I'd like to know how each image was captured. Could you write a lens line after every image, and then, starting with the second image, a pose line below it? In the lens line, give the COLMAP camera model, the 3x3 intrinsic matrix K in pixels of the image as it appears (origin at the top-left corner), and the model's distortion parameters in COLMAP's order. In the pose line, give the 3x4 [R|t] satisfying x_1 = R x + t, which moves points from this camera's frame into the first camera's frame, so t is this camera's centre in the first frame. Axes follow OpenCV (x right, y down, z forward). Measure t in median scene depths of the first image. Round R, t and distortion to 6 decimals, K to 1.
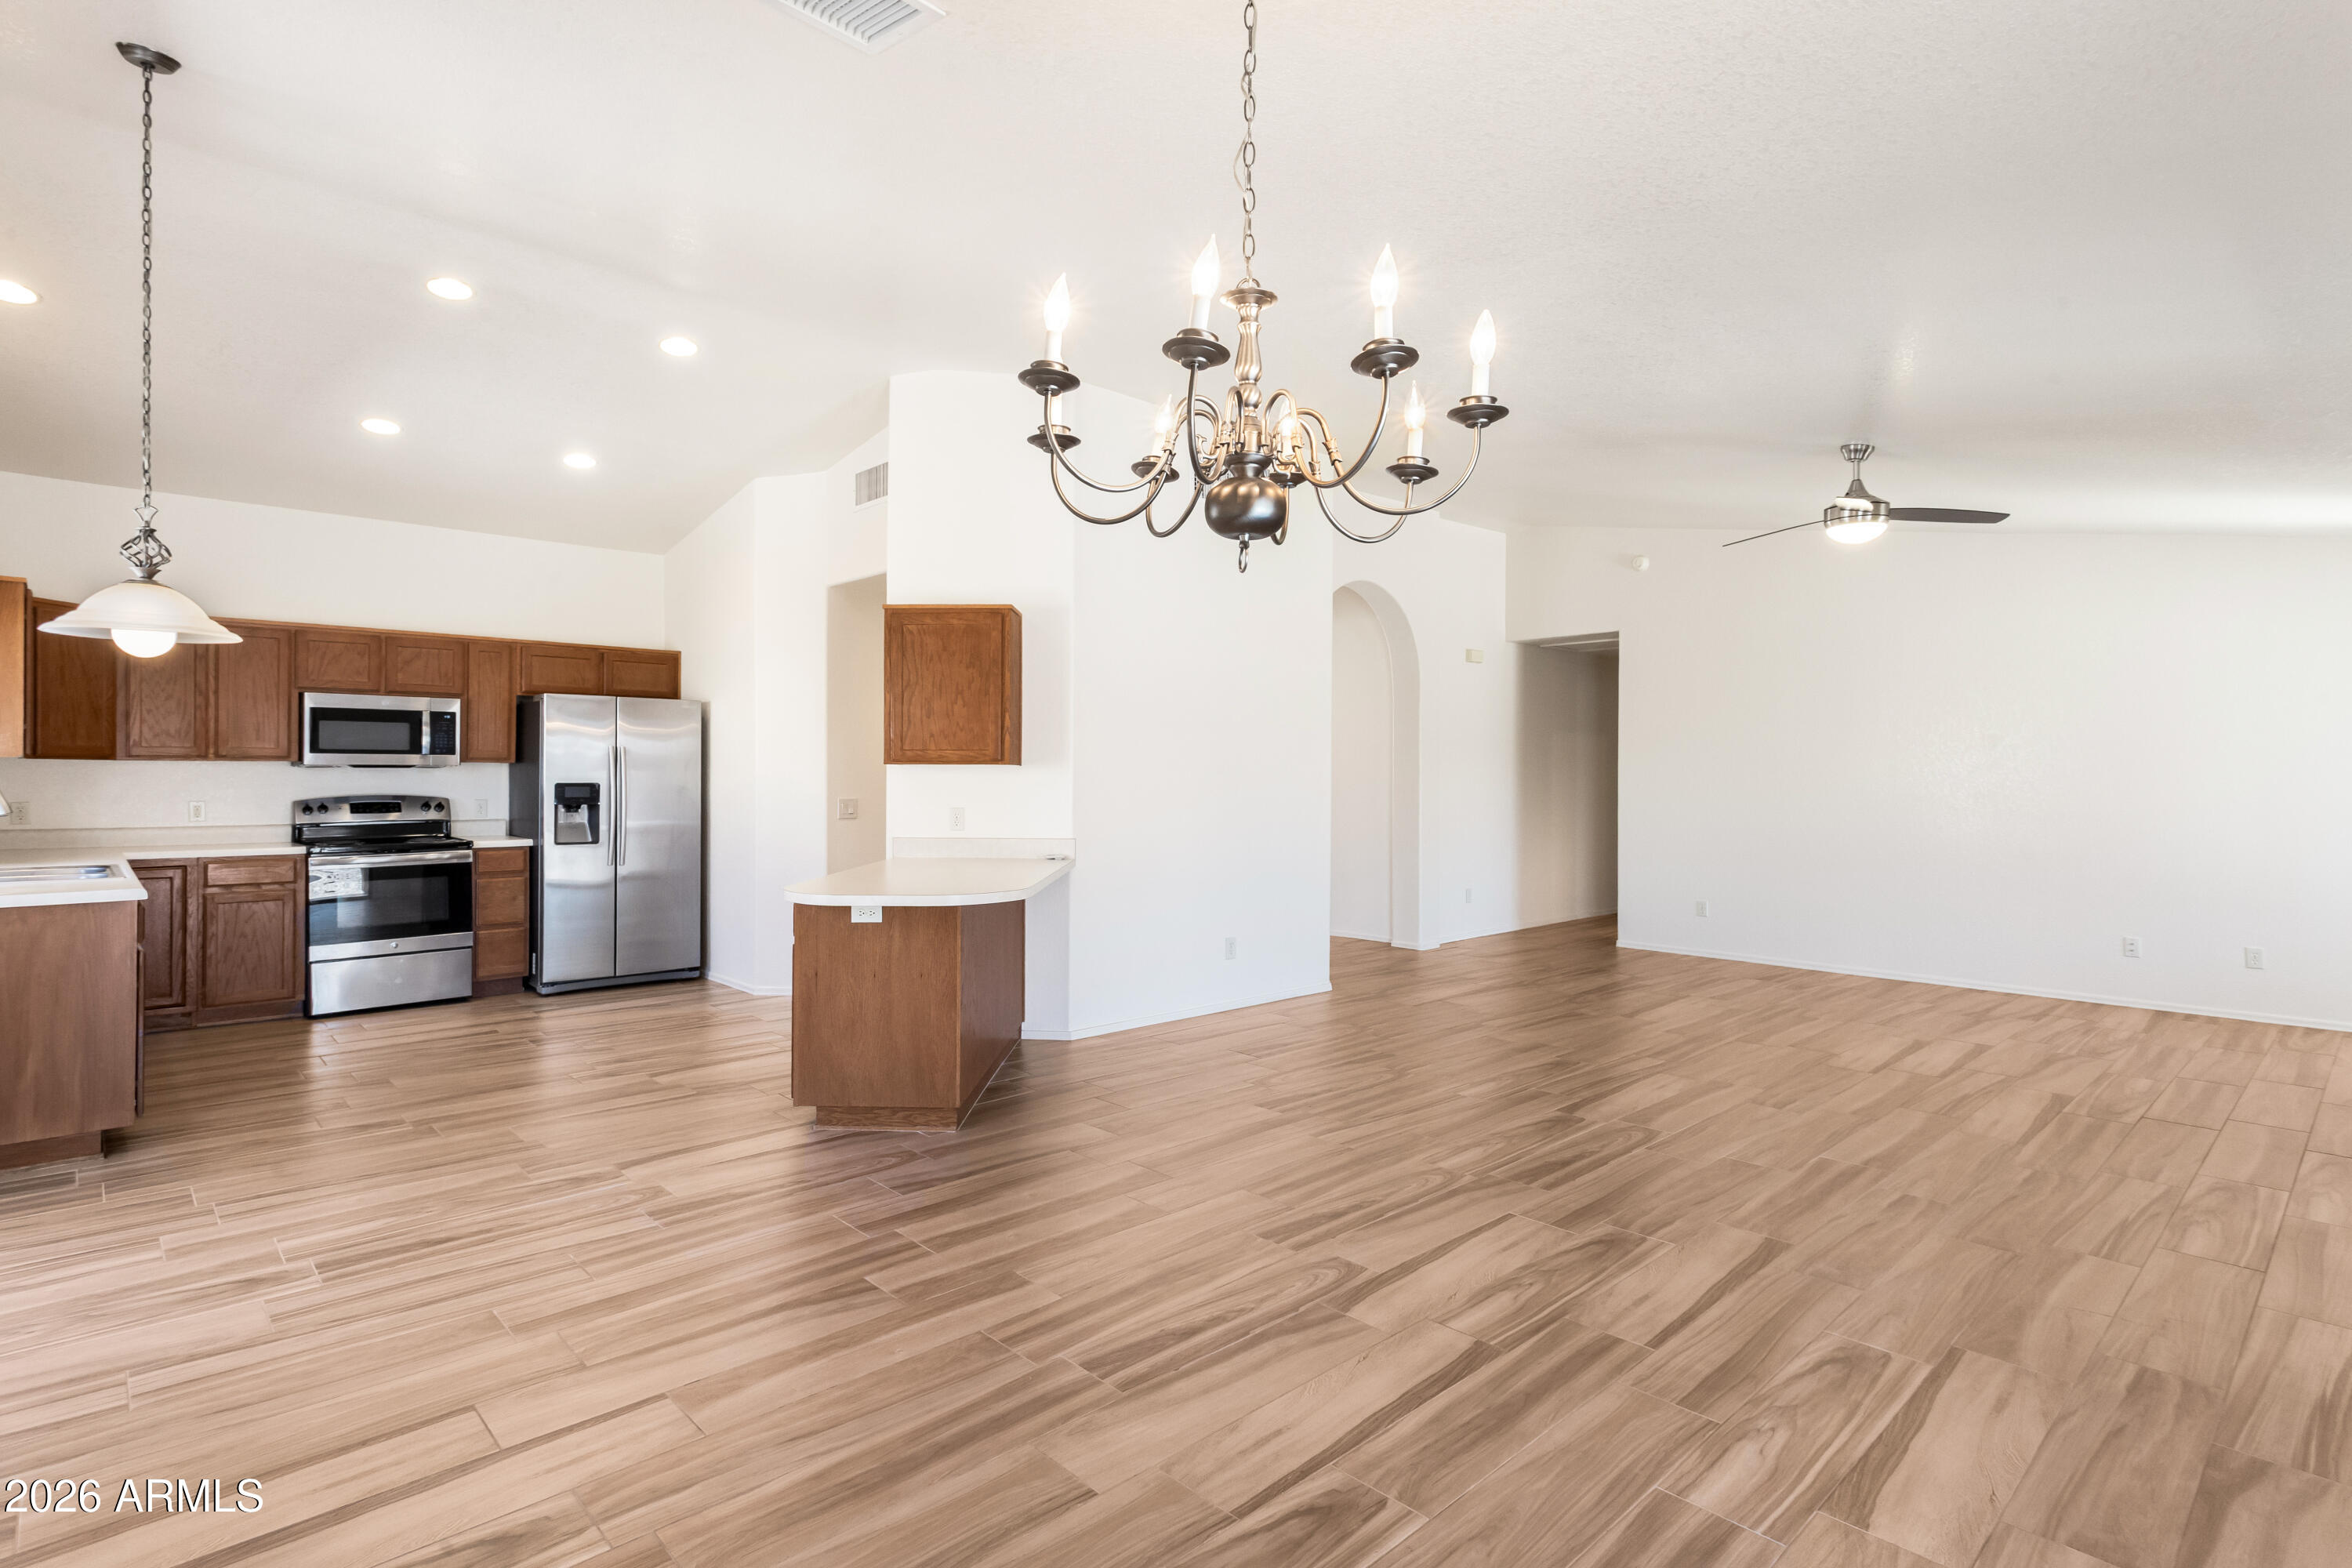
lens RADIAL K [[1177.4, 0, 1164.6], [0, 1177.4, 799.0], [0, 0, 1]] dist [-0.001267, 0.001381]
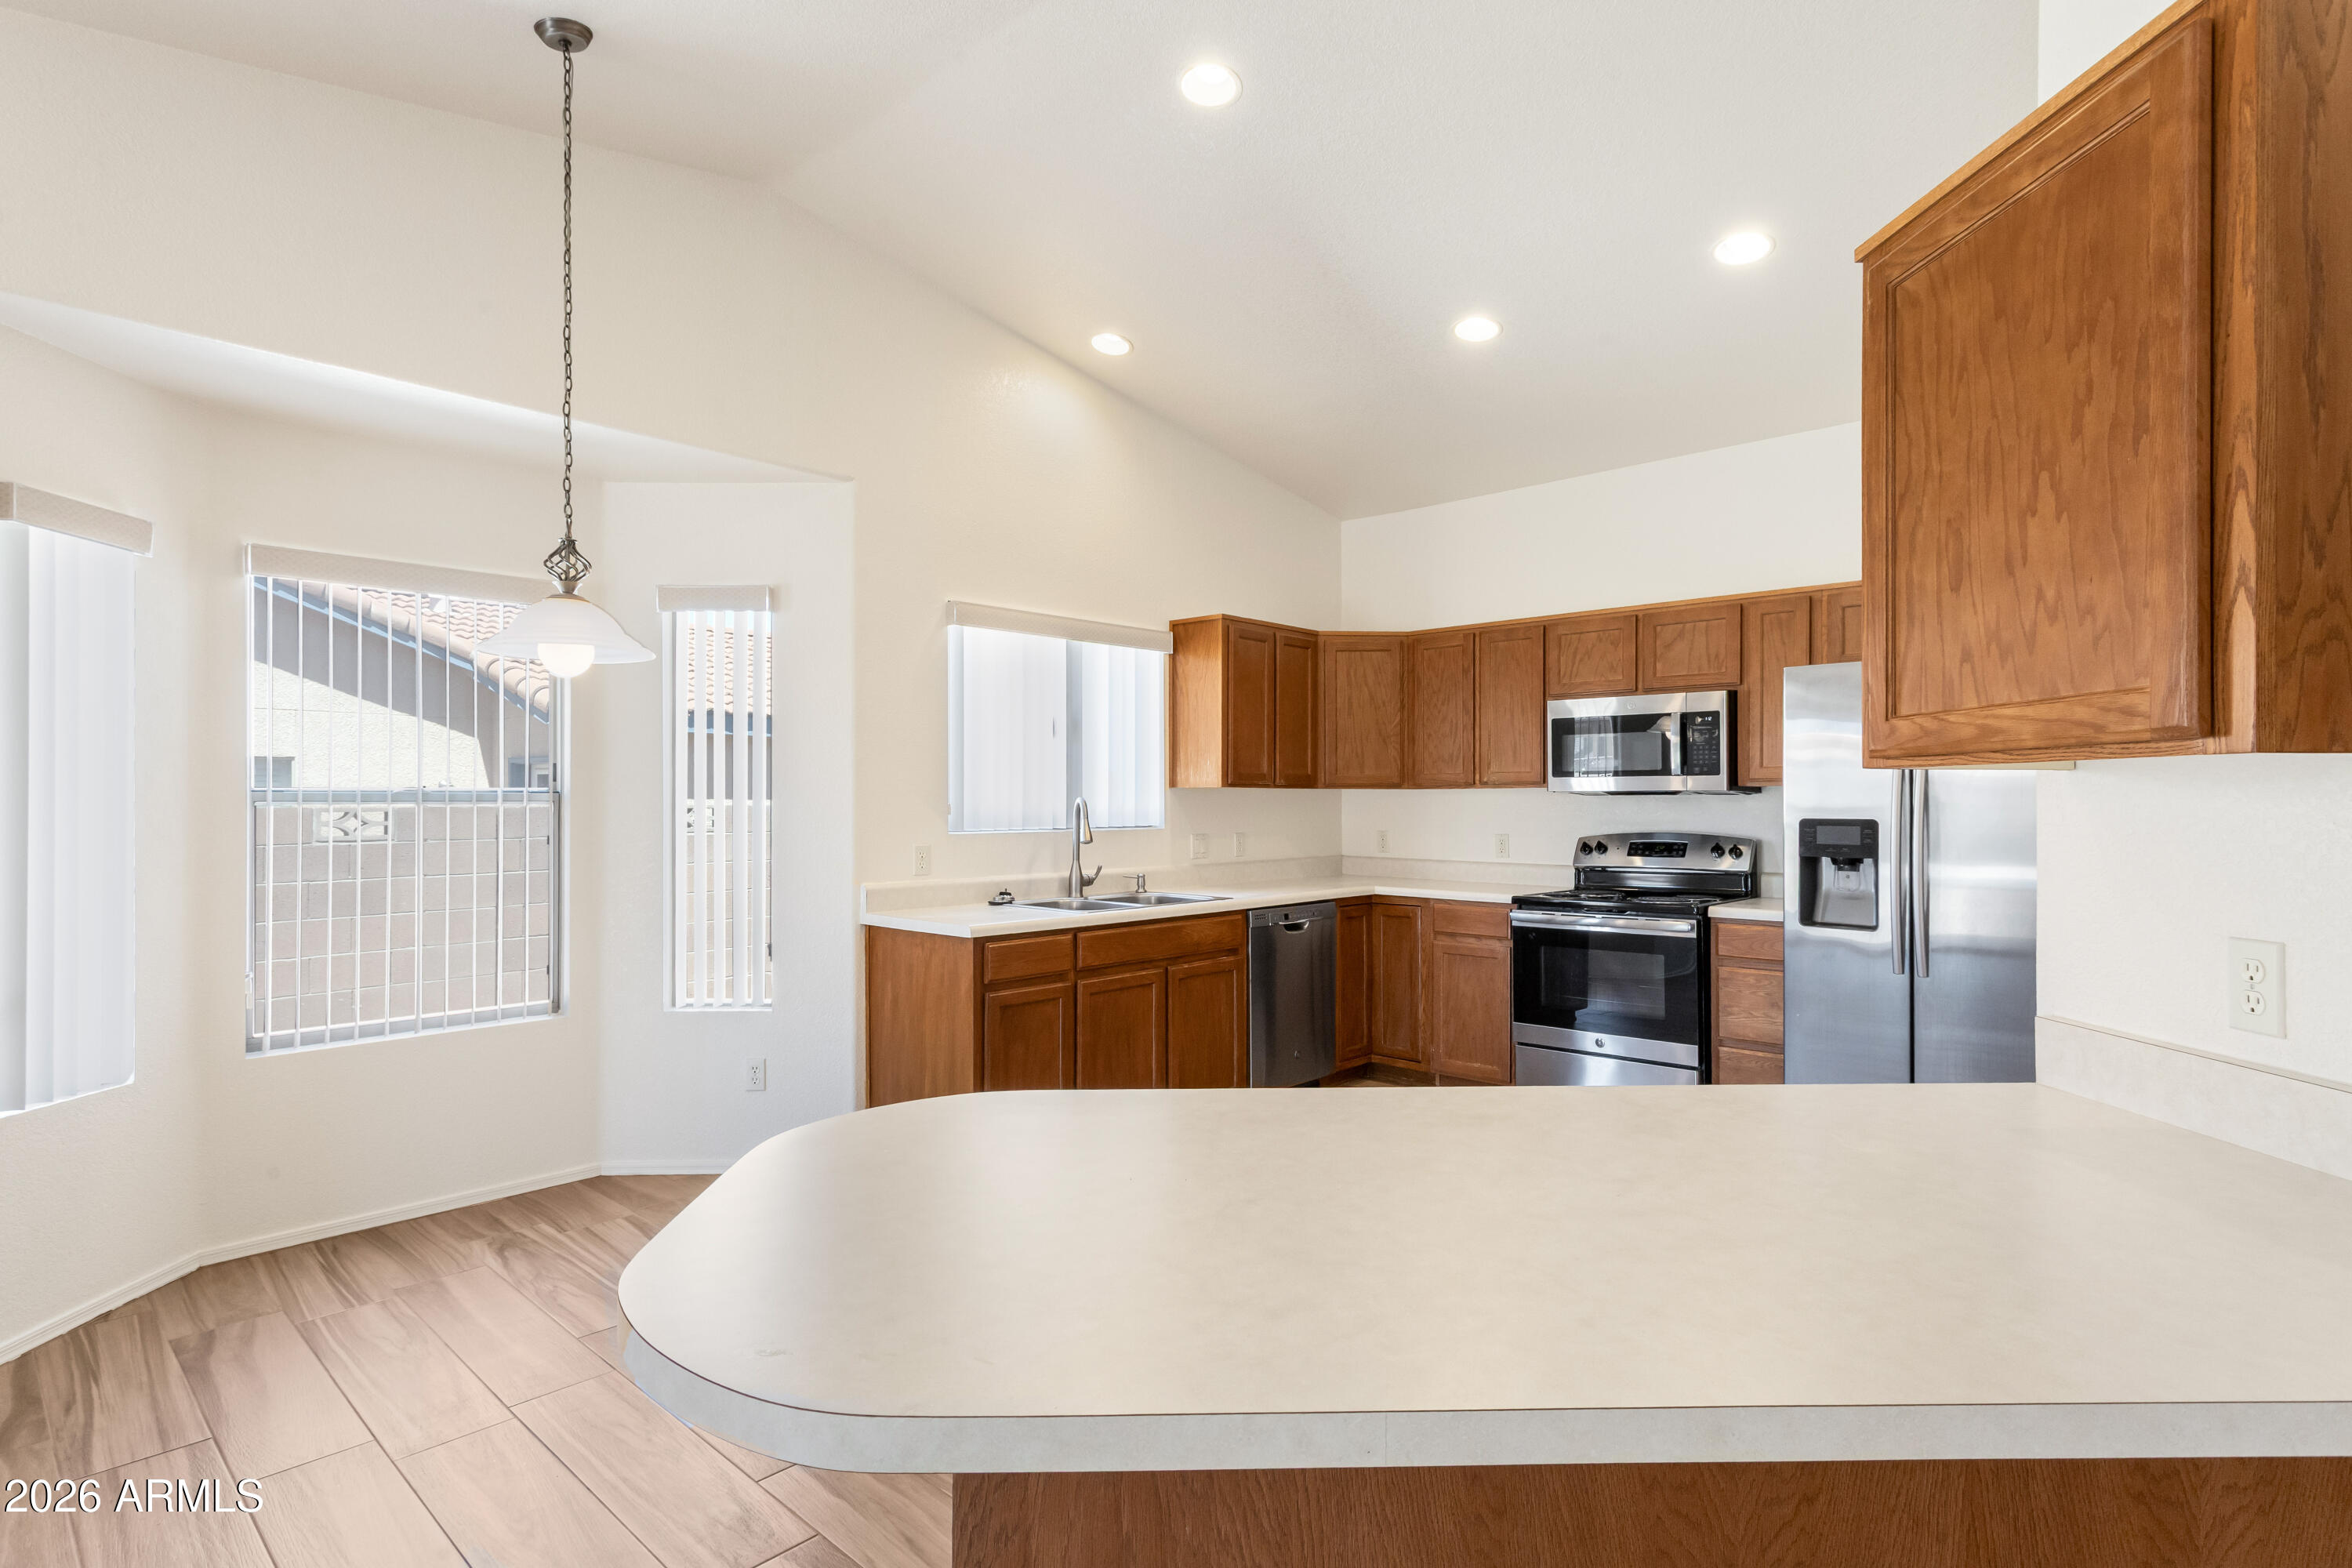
lens RADIAL K [[1177.4, 0, 1164.6], [0, 1177.4, 799.0], [0, 0, 1]] dist [-0.001267, 0.001381]
pose [[0.063059, -0.005012, -0.997997, 0.047831], [-0.019800, 0.999784, -0.006272, -0.014001], [0.997813, 0.020156, 0.062947, 0.690718]]
